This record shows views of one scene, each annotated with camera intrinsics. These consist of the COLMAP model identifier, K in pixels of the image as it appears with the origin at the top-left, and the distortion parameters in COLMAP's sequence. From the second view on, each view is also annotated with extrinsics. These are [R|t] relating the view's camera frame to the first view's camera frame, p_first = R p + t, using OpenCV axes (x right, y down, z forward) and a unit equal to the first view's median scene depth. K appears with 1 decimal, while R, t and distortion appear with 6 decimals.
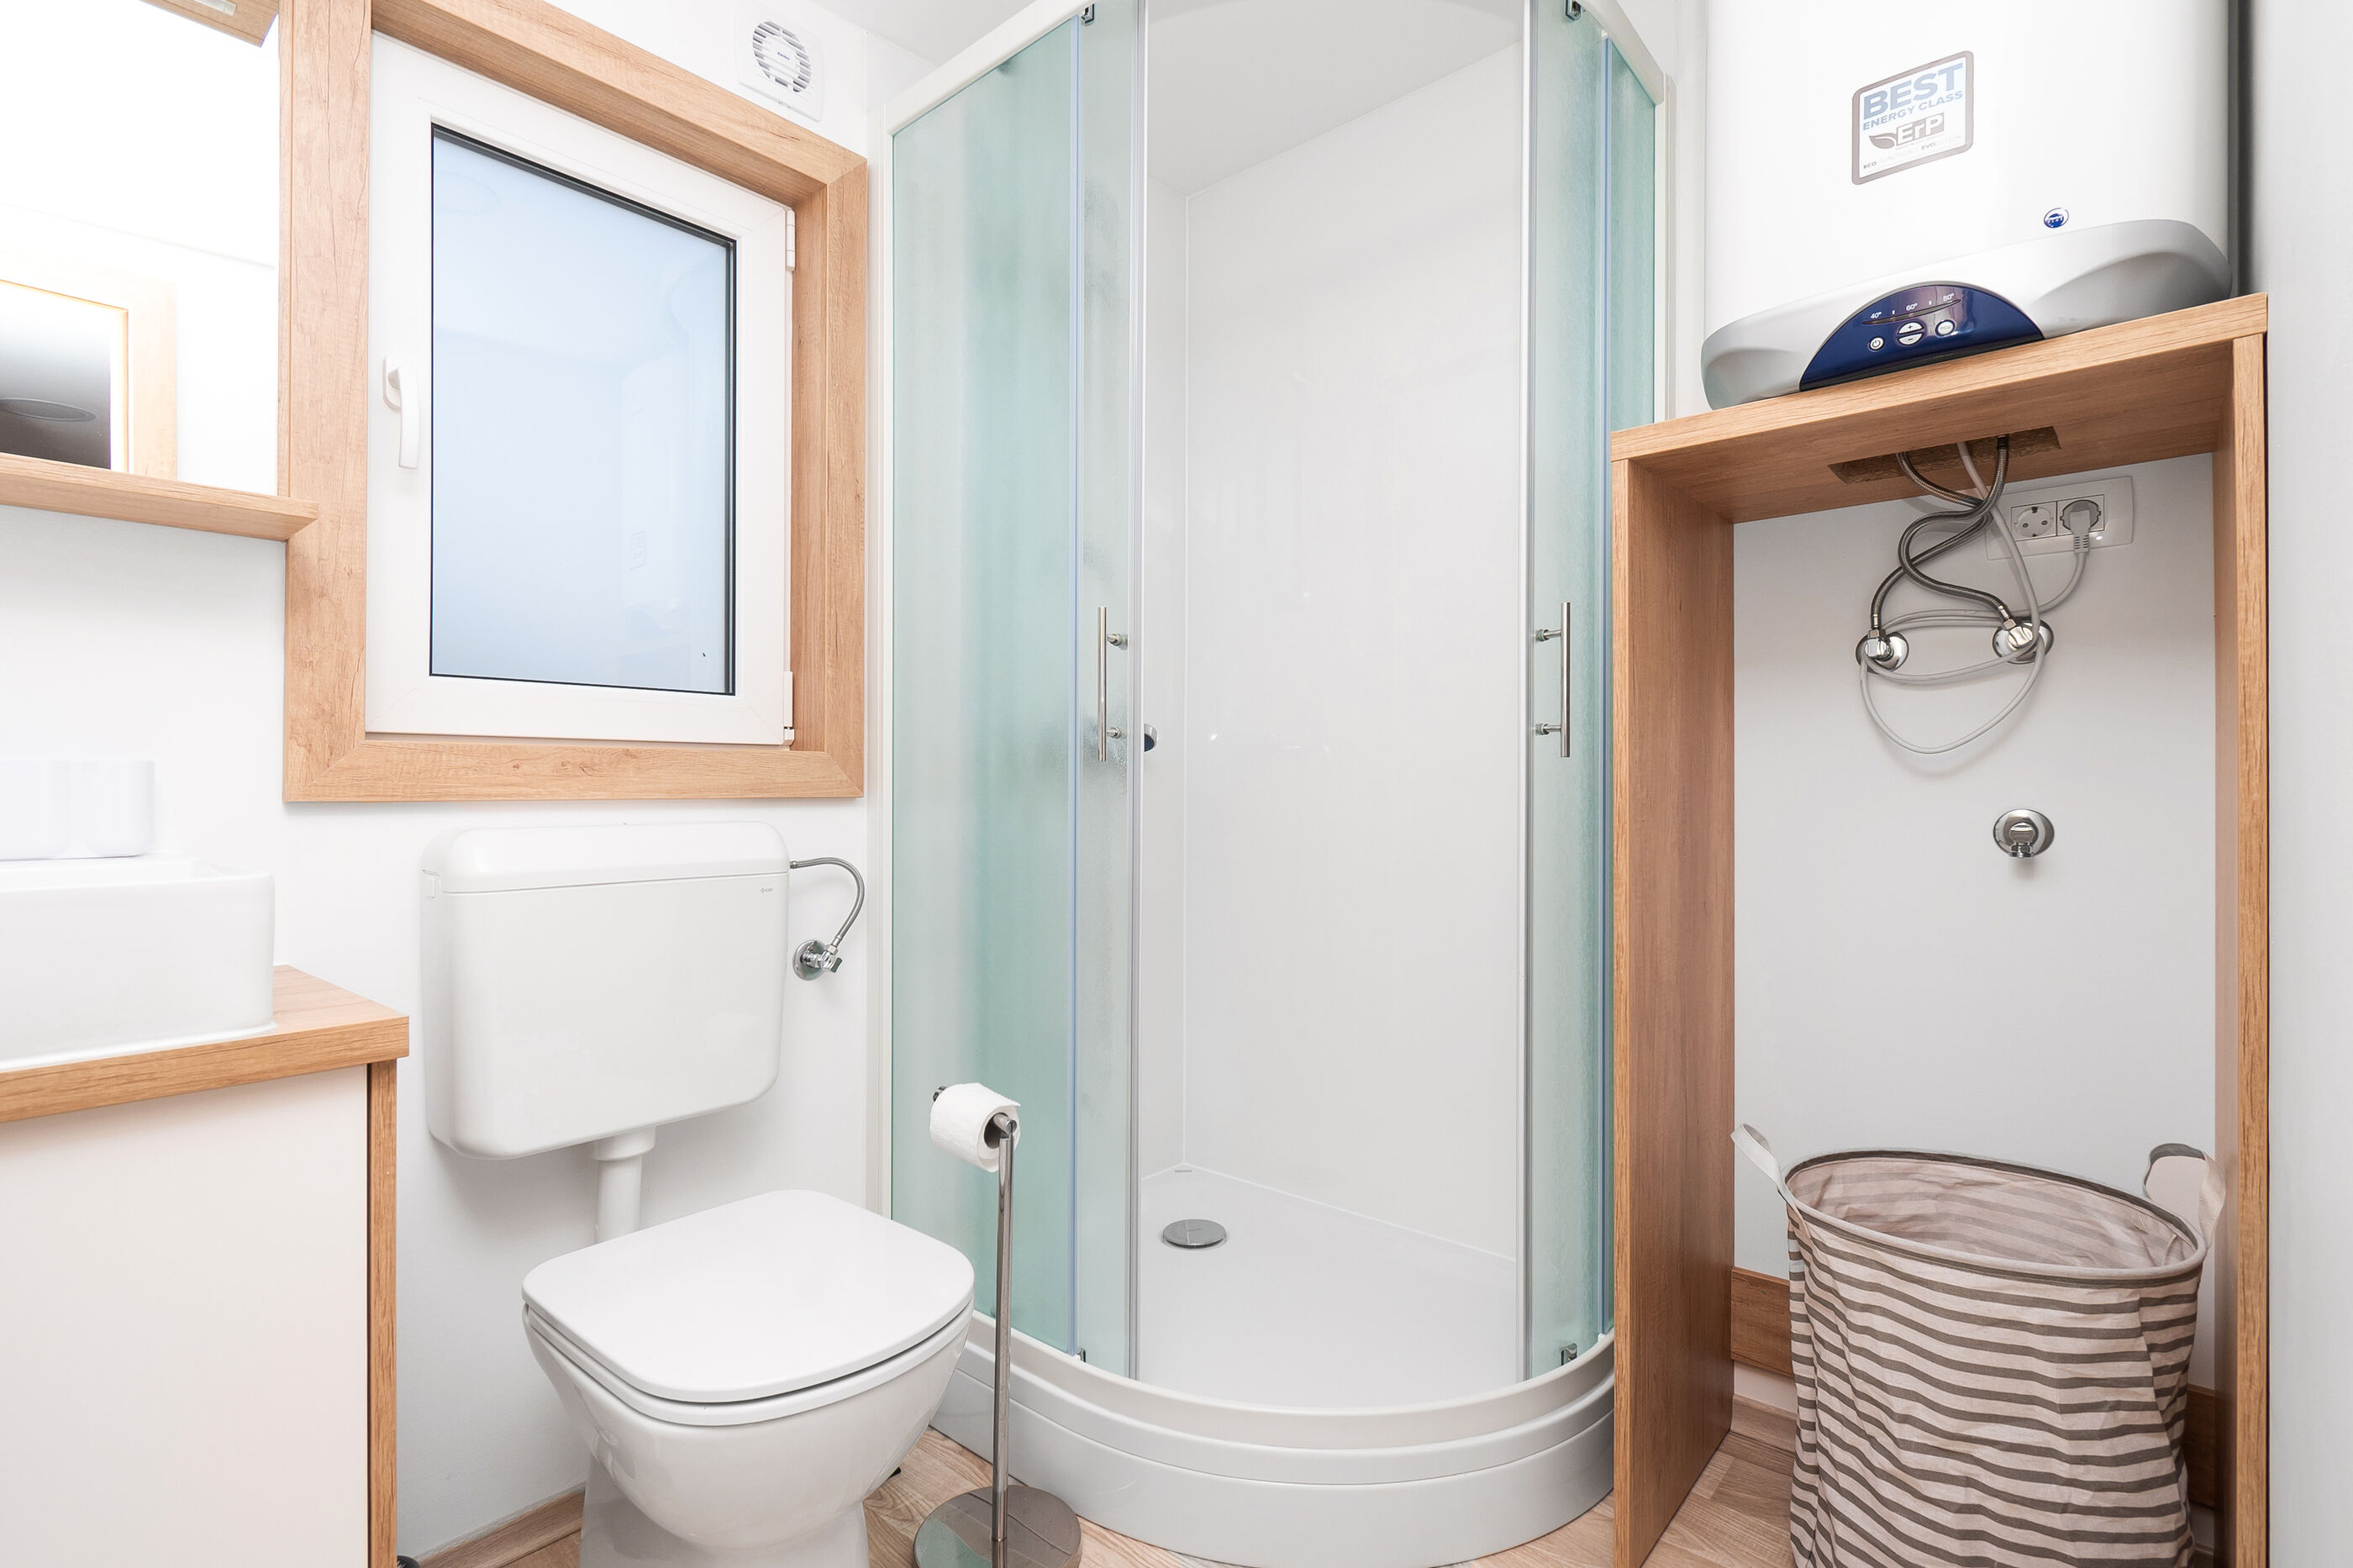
lens RADIAL K [[1107.2, 0, 1176.5], [0, 1107.2, 784.0], [0, 0, 1]] dist [0.010269, -0.004279]
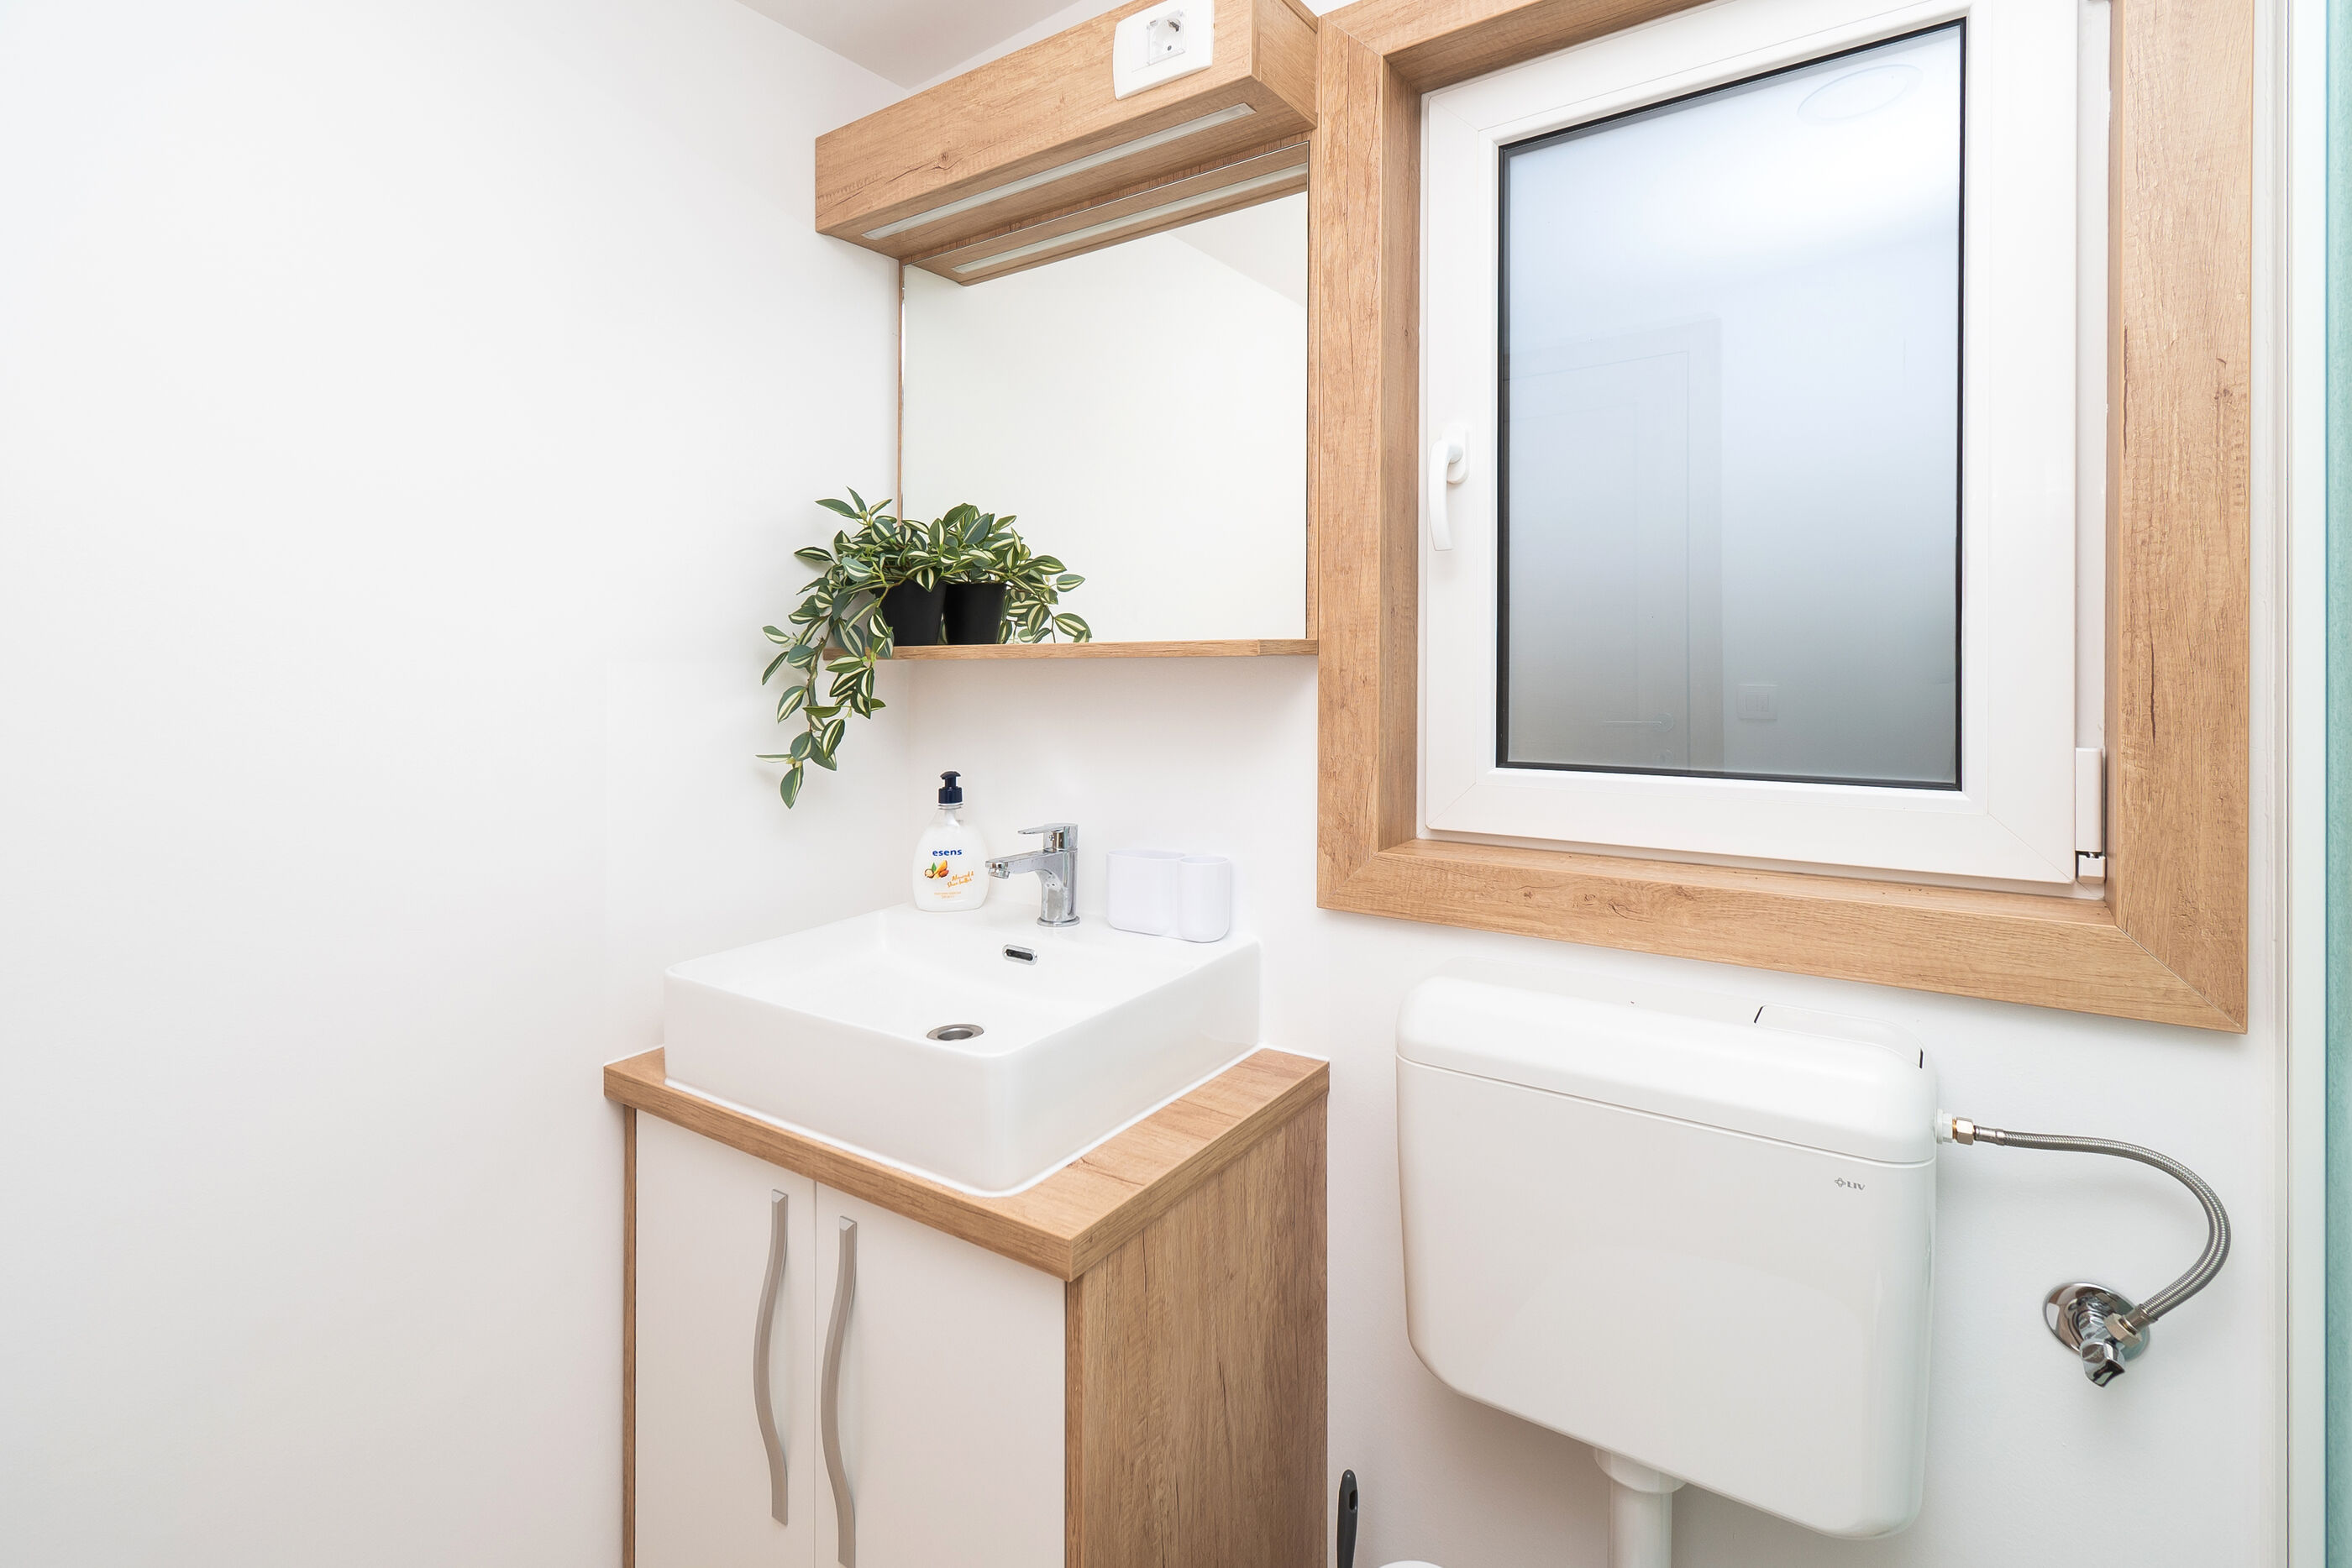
lens RADIAL K [[1036.3, 0, 1168.5], [0, 1036.3, 651.0], [0, 0, 1]] dist [0.002878, -0.000062]
pose [[0.113819, -0.000785, -0.993501, 0.135446], [0.000960, 0.999999, -0.000681, -0.203361], [0.993501, -0.000876, 0.113820, 0.683921]]
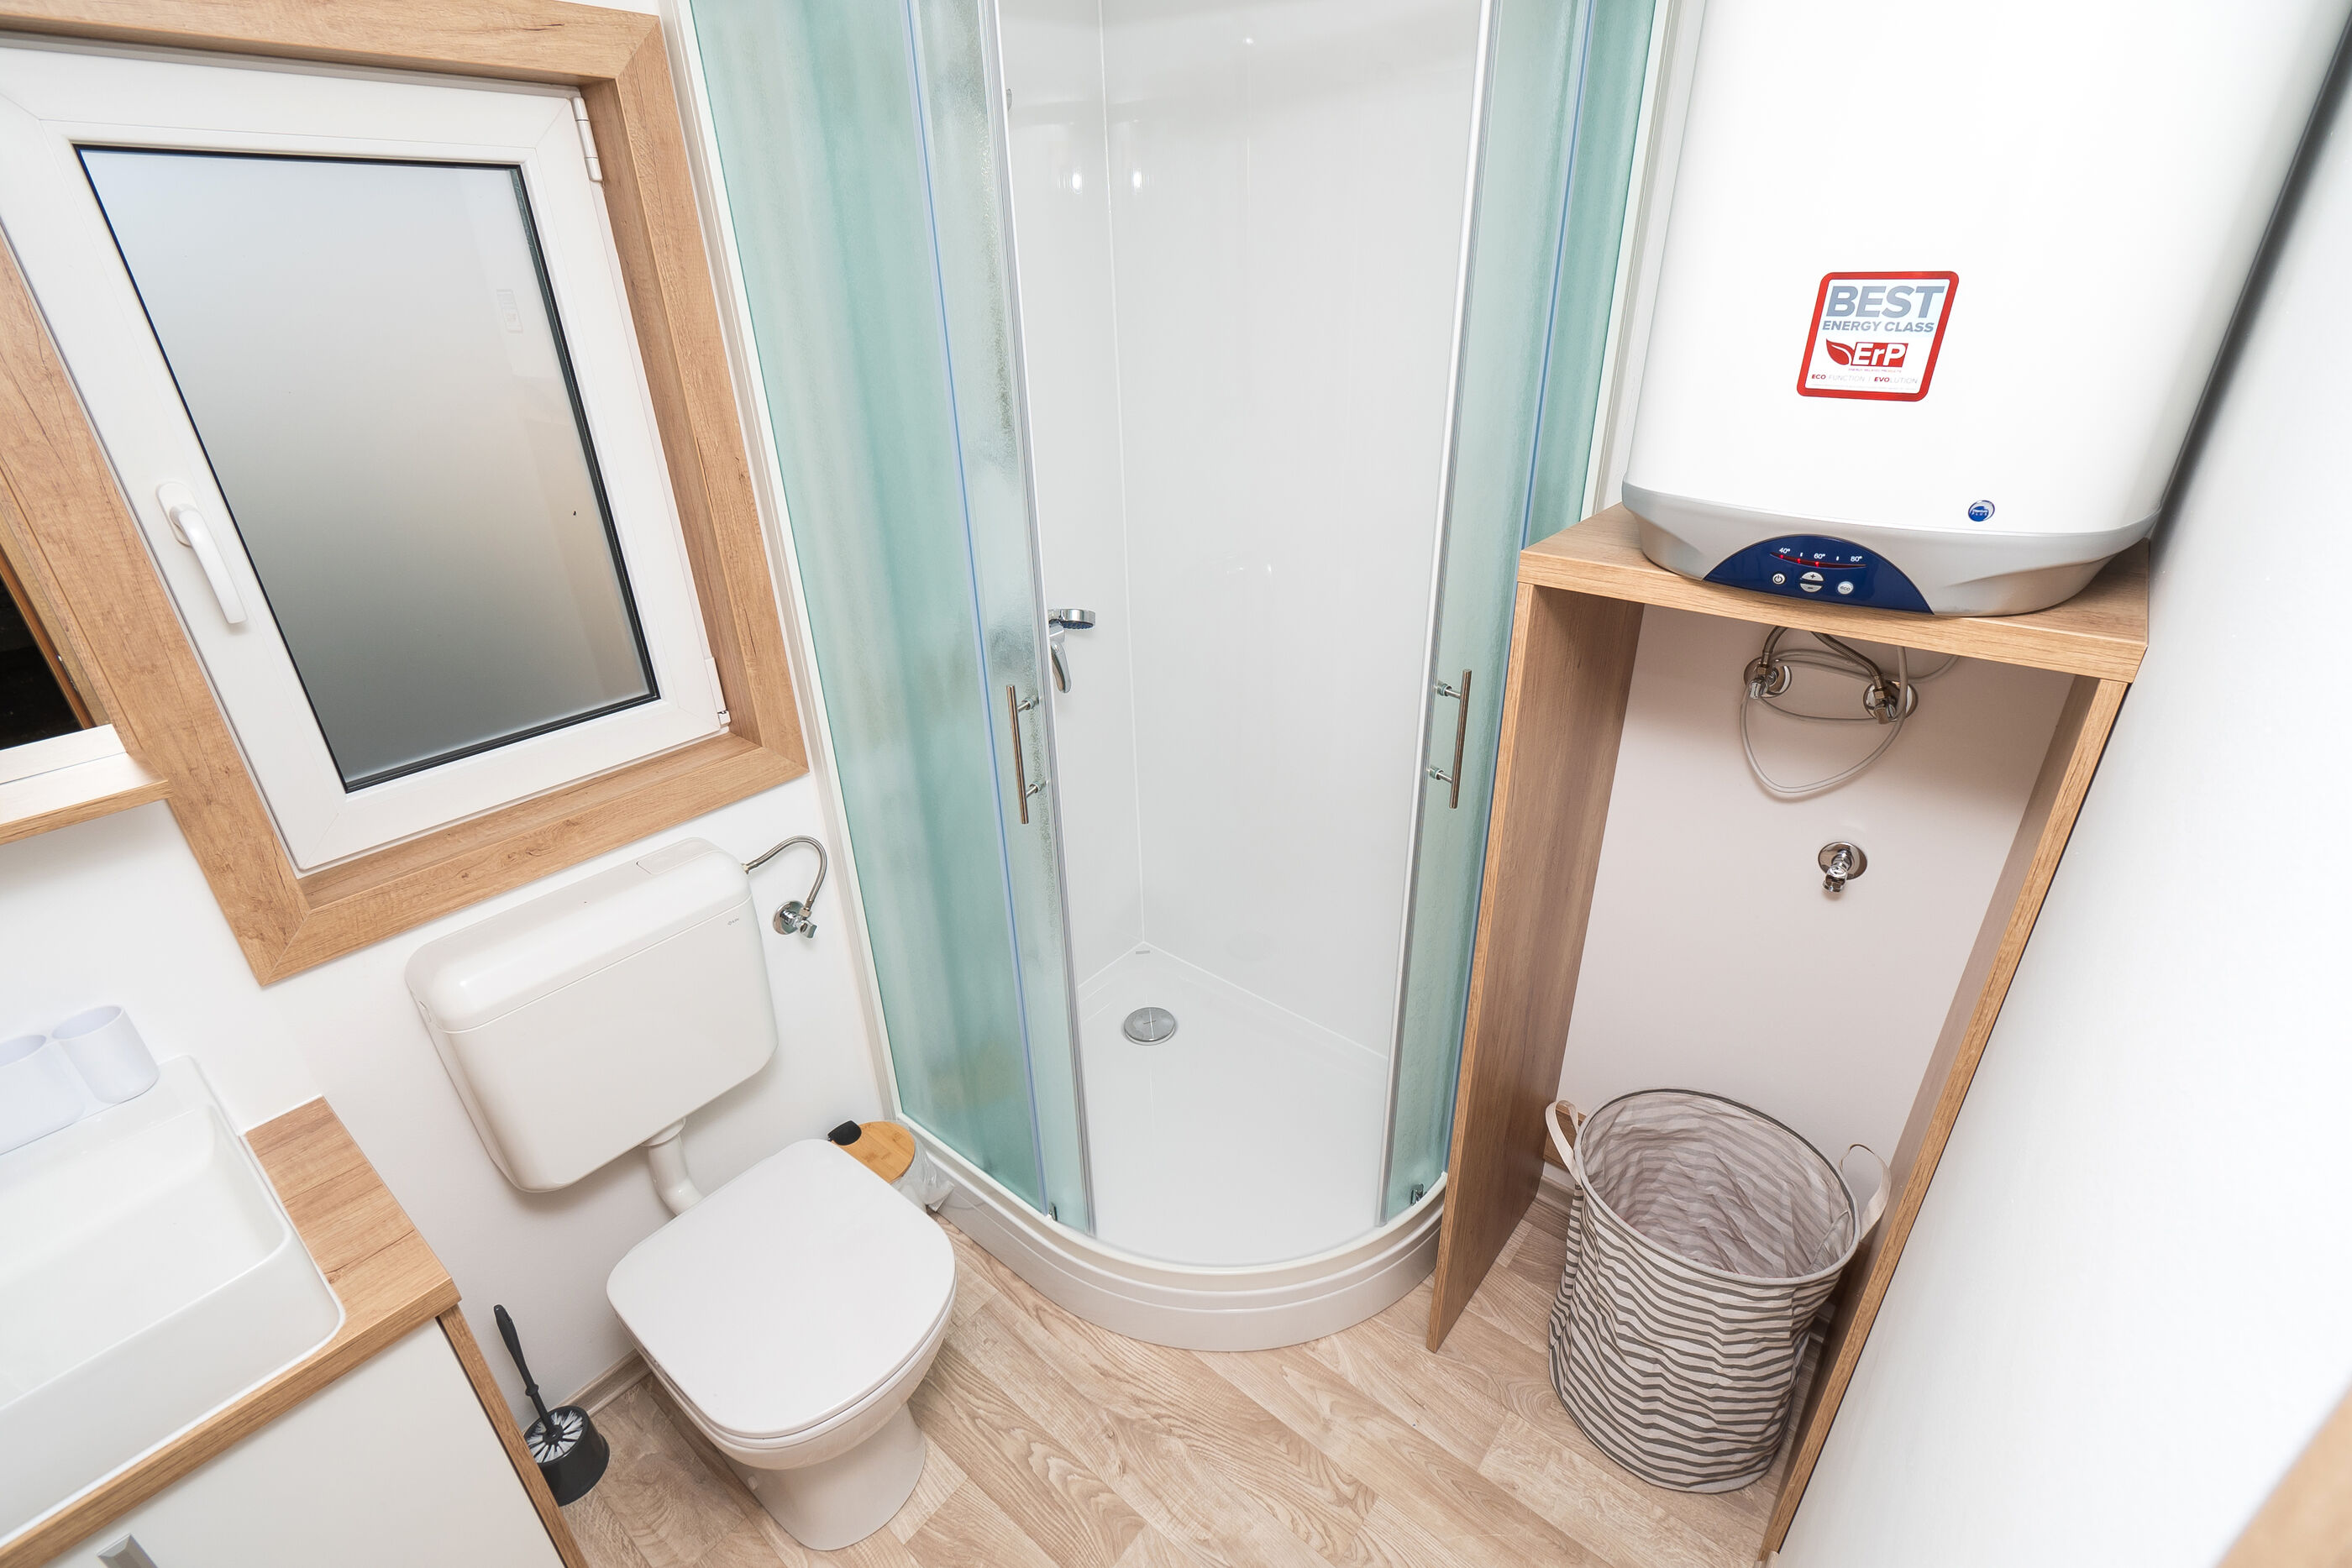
lens RADIAL K [[1028.5, 0, 1213.3], [0, 1028.5, 825.2], [0, 0, 1]] dist [0.010655, -0.004096]
pose [[0.998773, -0.032040, 0.037749, 0.086138], [0.011720, 0.893722, 0.448467, -0.516143], [-0.048106, -0.447475, 0.893002, 0.112803]]
